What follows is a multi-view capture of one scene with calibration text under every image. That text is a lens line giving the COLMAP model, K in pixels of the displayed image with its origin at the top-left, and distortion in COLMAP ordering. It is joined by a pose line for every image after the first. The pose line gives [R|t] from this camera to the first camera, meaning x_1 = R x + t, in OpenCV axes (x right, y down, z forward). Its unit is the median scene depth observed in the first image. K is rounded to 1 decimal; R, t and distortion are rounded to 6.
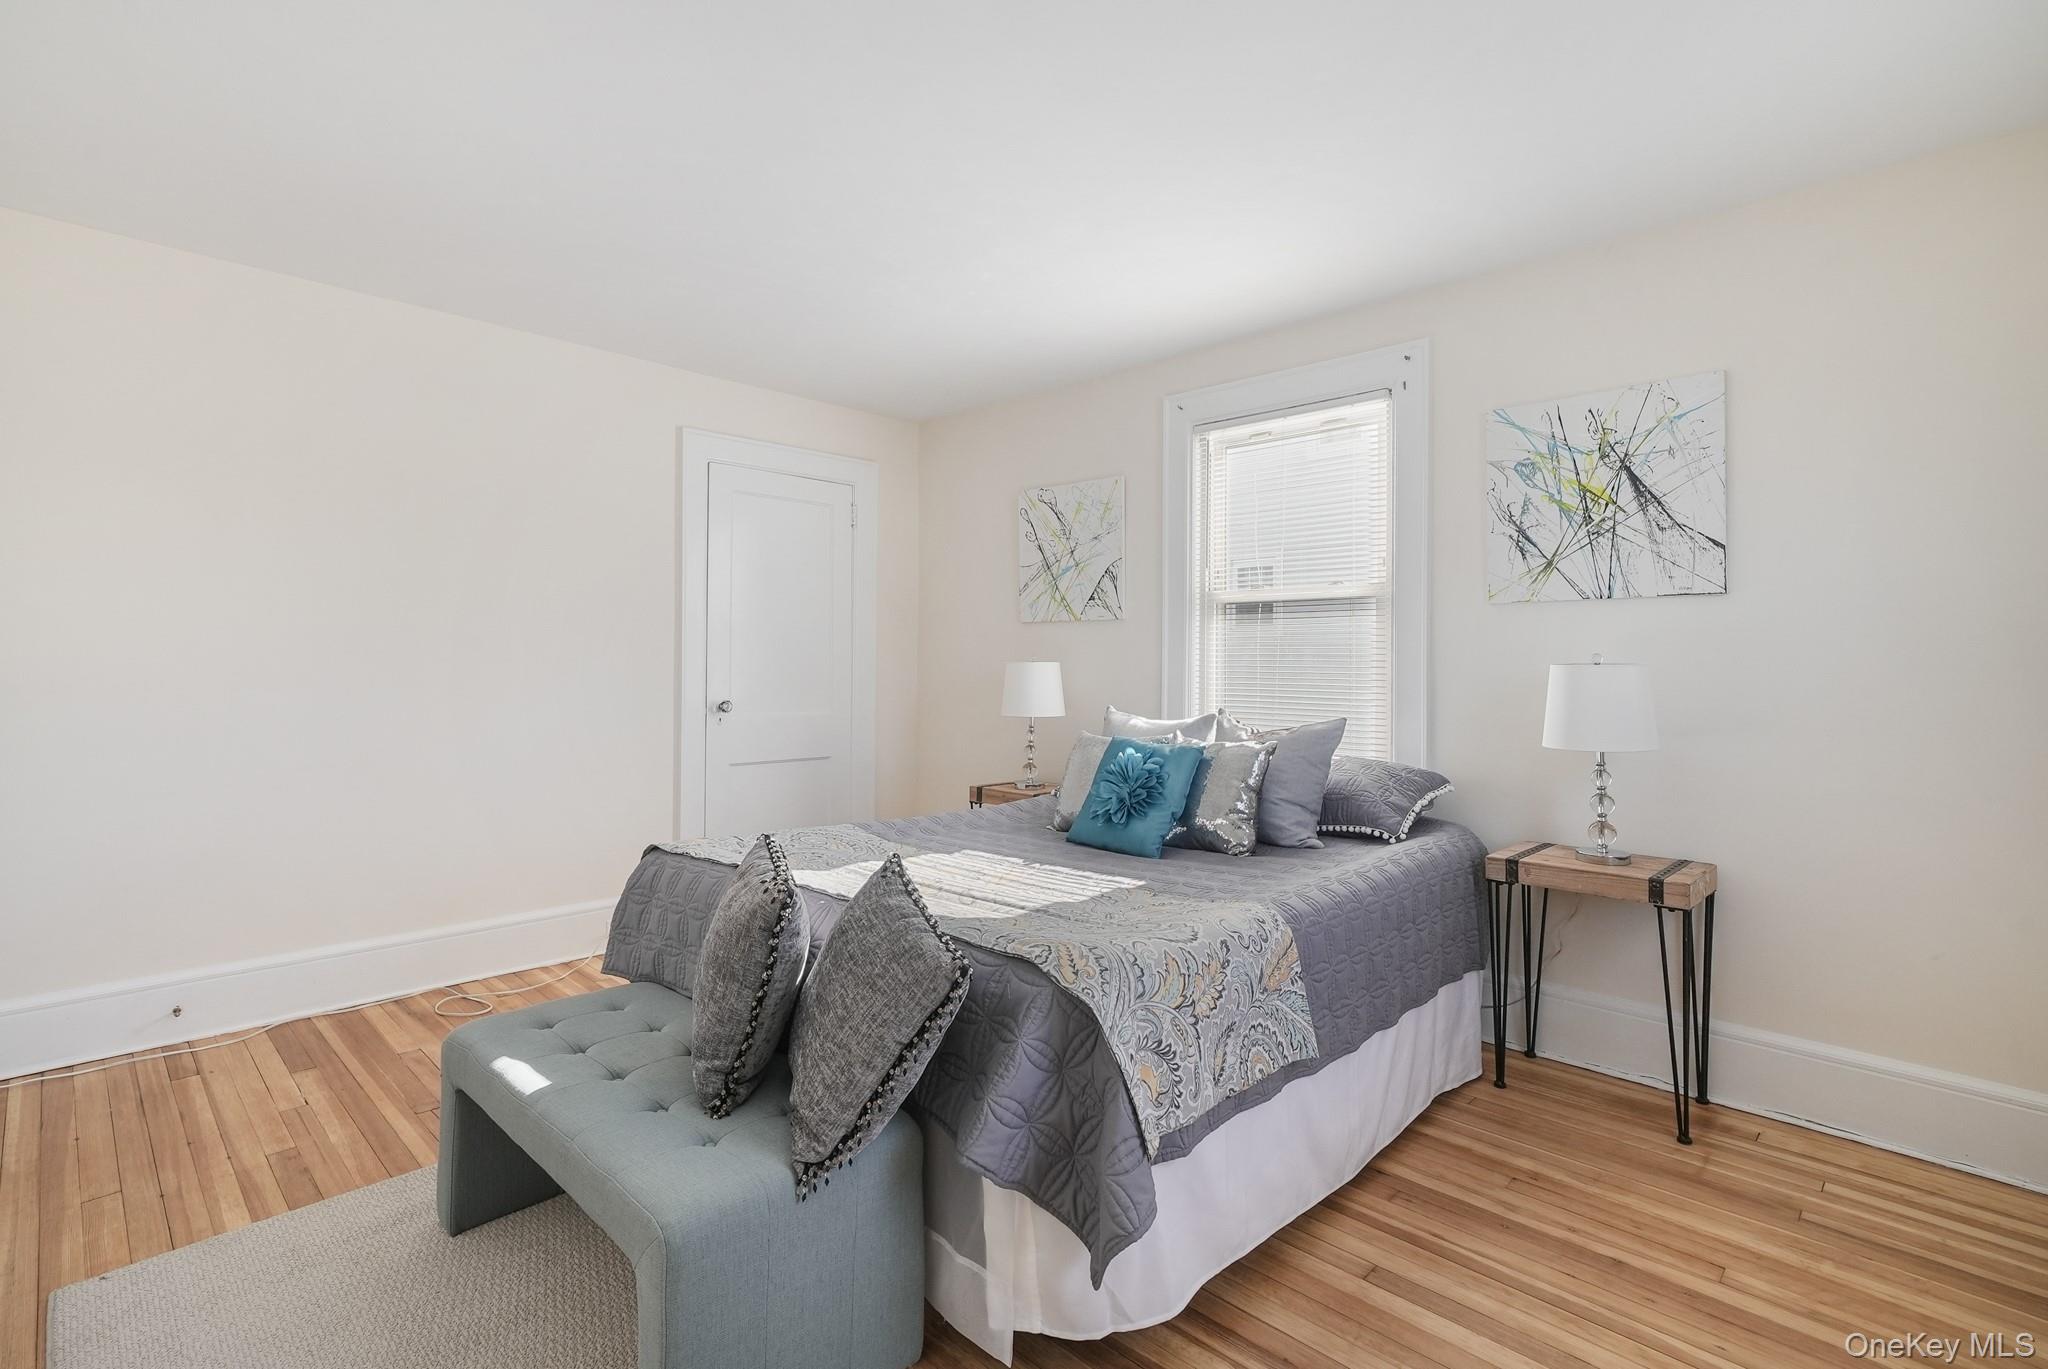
lens RADIAL K [[941.3, 0, 1019.9], [0, 941.3, 668.3], [0, 0, 1]] dist [0.003897, 0.001181]
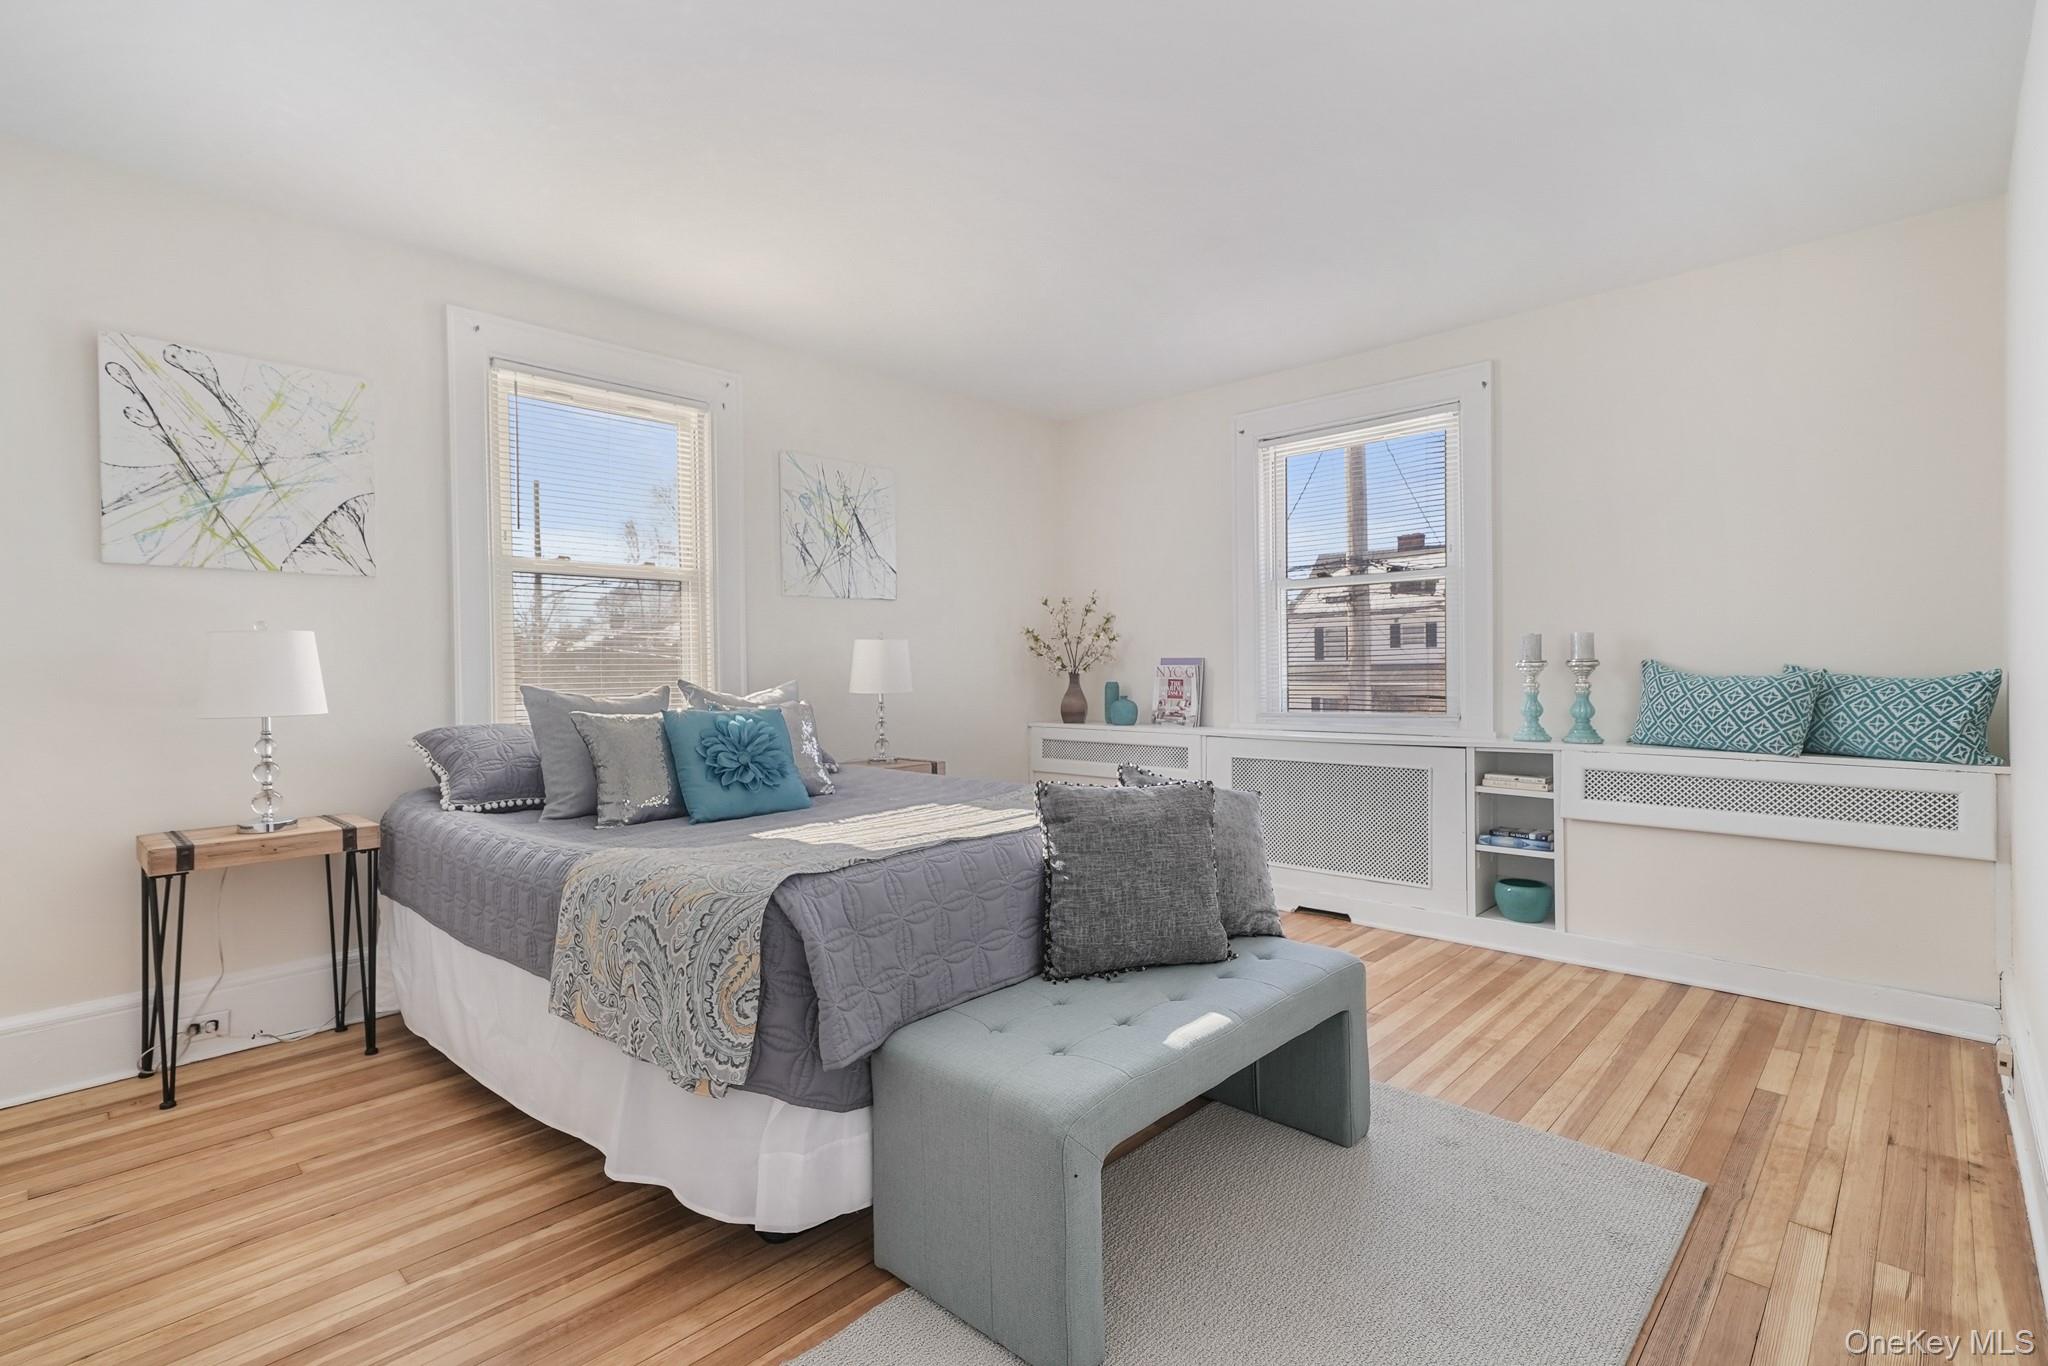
lens RADIAL K [[941.3, 0, 1019.7], [0, 941.3, 676.4], [0, 0, 1]] dist [0.003897, 0.001181]
pose [[0.002593, -0.012363, 0.999920, -0.854915], [0.023441, 0.999650, 0.012298, 0.038312], [-0.999722, 0.023408, 0.002882, 0.682788]]
